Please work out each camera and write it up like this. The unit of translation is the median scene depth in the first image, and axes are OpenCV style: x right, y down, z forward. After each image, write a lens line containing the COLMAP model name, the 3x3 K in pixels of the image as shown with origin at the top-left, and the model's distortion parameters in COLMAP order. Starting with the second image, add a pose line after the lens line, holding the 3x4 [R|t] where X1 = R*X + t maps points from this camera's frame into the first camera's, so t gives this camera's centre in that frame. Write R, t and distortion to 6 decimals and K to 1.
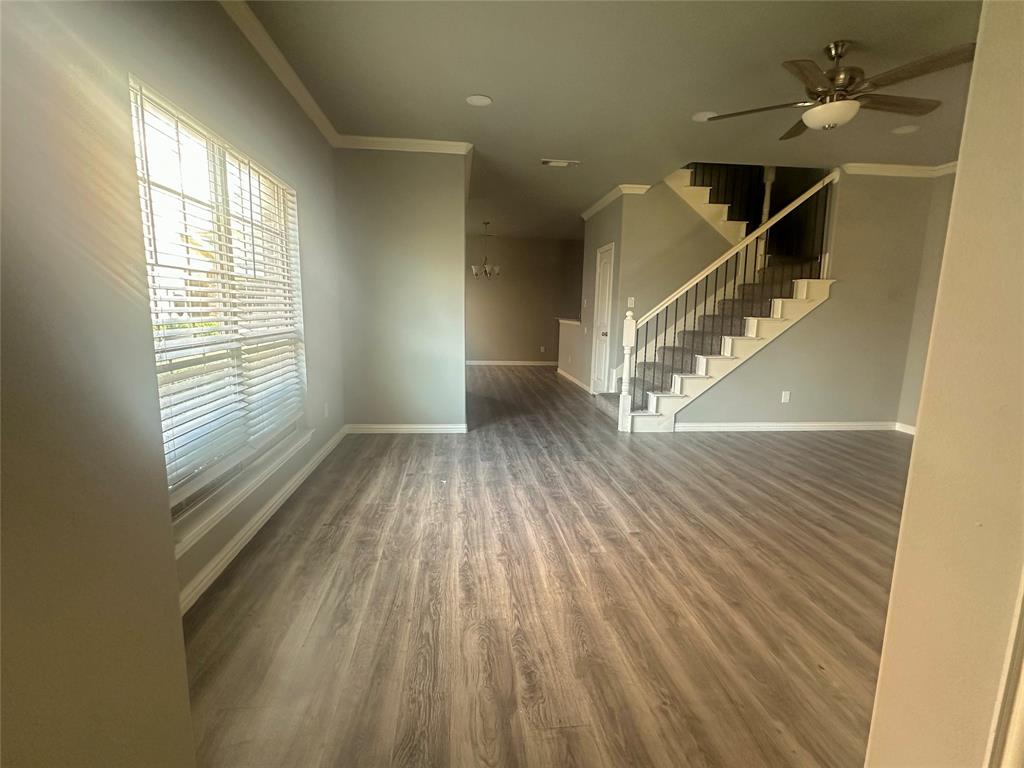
lens RADIAL K [[487.3, 0, 507.0], [0, 487.3, 385.2], [0, 0, 1]] dist [-0.002239, 0.001209]
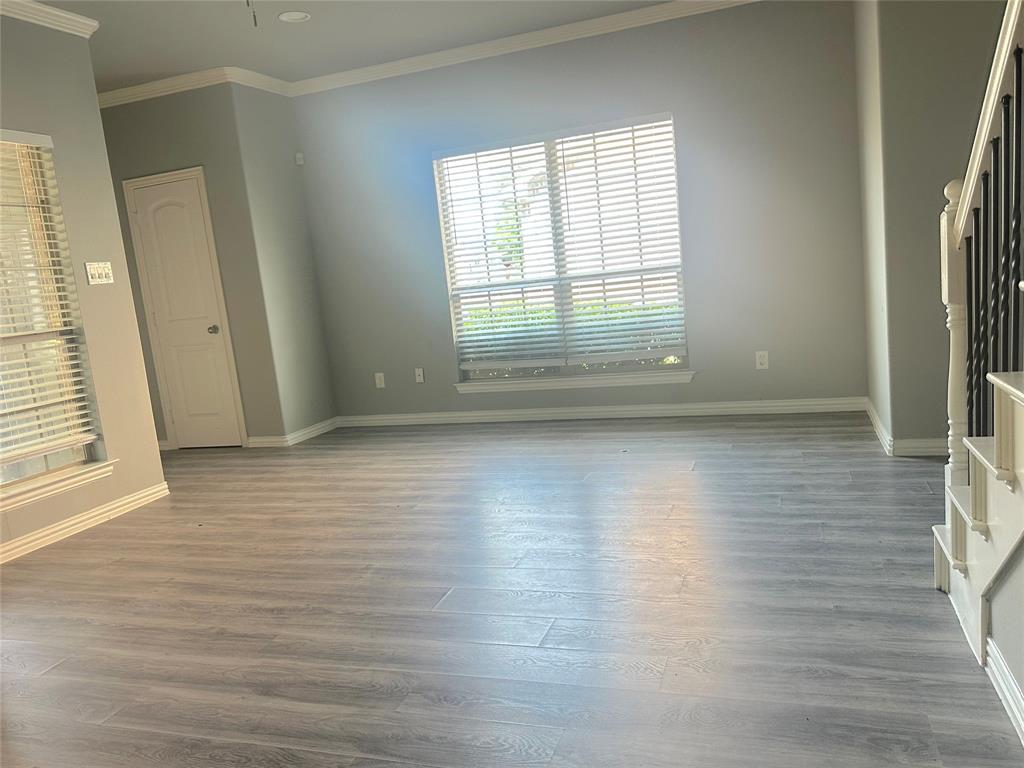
lens RADIAL K [[769.9, 0, 515.0], [0, 769.9, 383.9], [0, 0, 1]] dist [0.052687, -0.067082]
pose [[-0.419629, 0.151475, -0.894967, 0.934530], [-0.051827, 0.980371, 0.190230, -0.129067], [0.906215, 0.126210, -0.403542, 1.130937]]
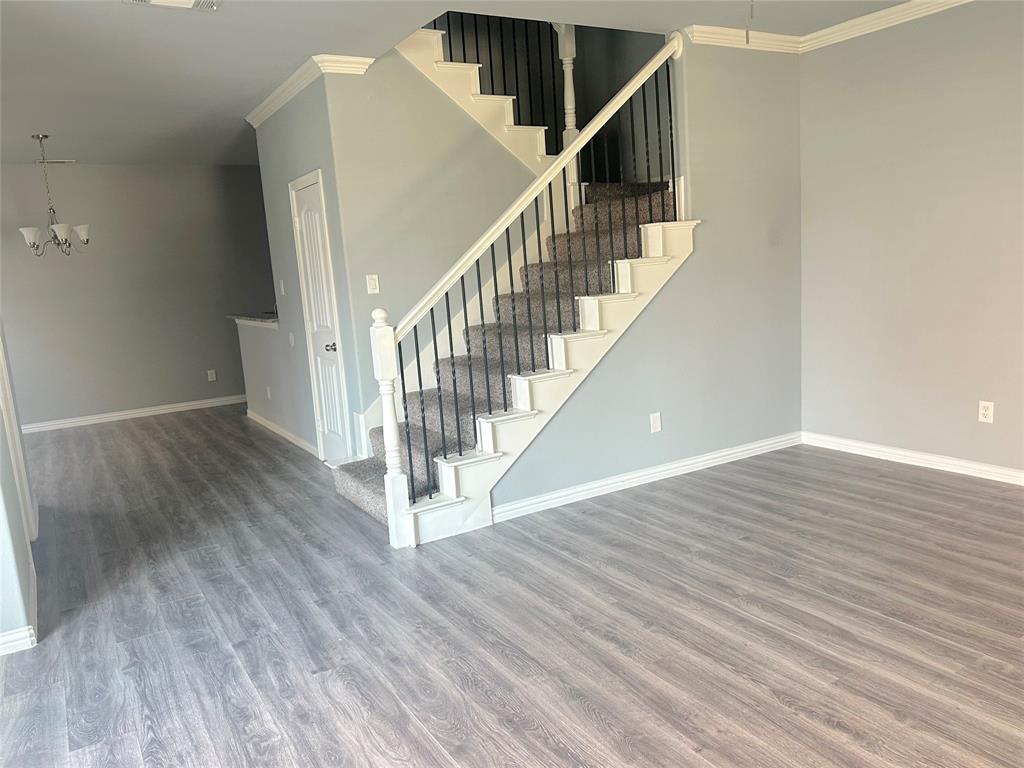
lens RADIAL K [[769.9, 0, 511.8], [0, 769.9, 383.9], [0, 0, 1]] dist [0.052687, -0.067082]
pose [[0.899725, -0.147813, 0.410665, 0.049674], [0.152369, 0.988083, 0.021822, -0.085888], [-0.408997, 0.042939, 0.911525, 0.274350]]
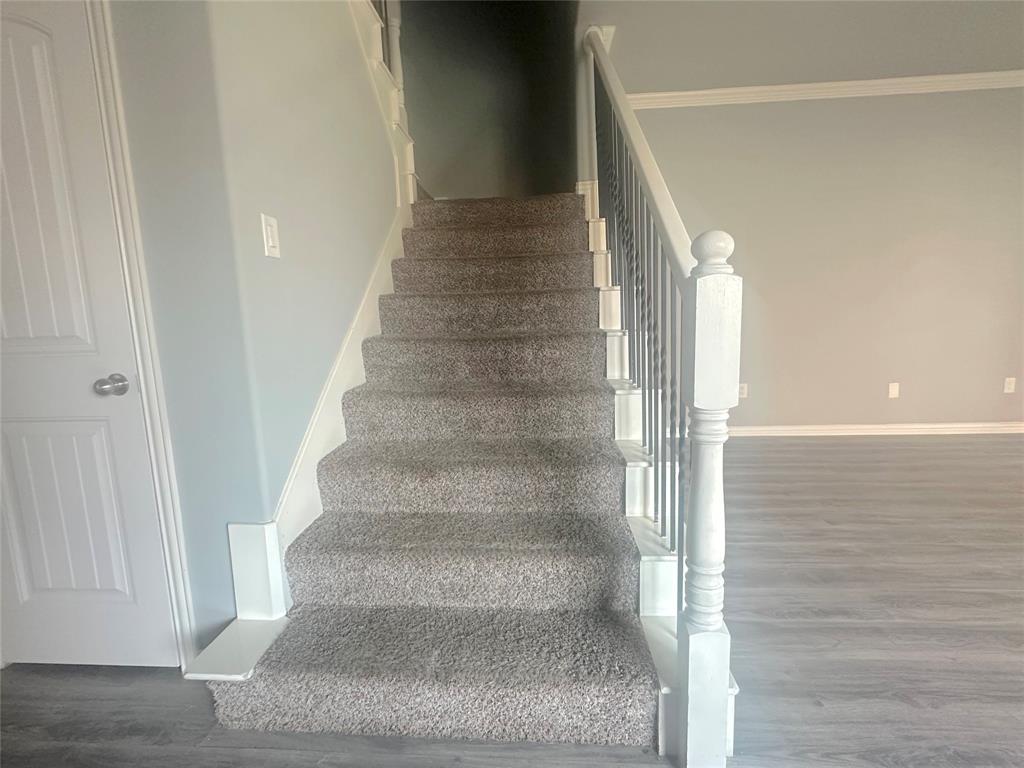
lens RADIAL K [[487.3, 0, 510.7], [0, 487.3, 379.3], [0, 0, 1]] dist [-0.002239, 0.001209]
pose [[0.164083, -0.155616, 0.974095, 0.039379], [0.188923, 0.974157, 0.123803, -0.156973], [-0.968186, 0.163715, 0.189242, 1.235255]]
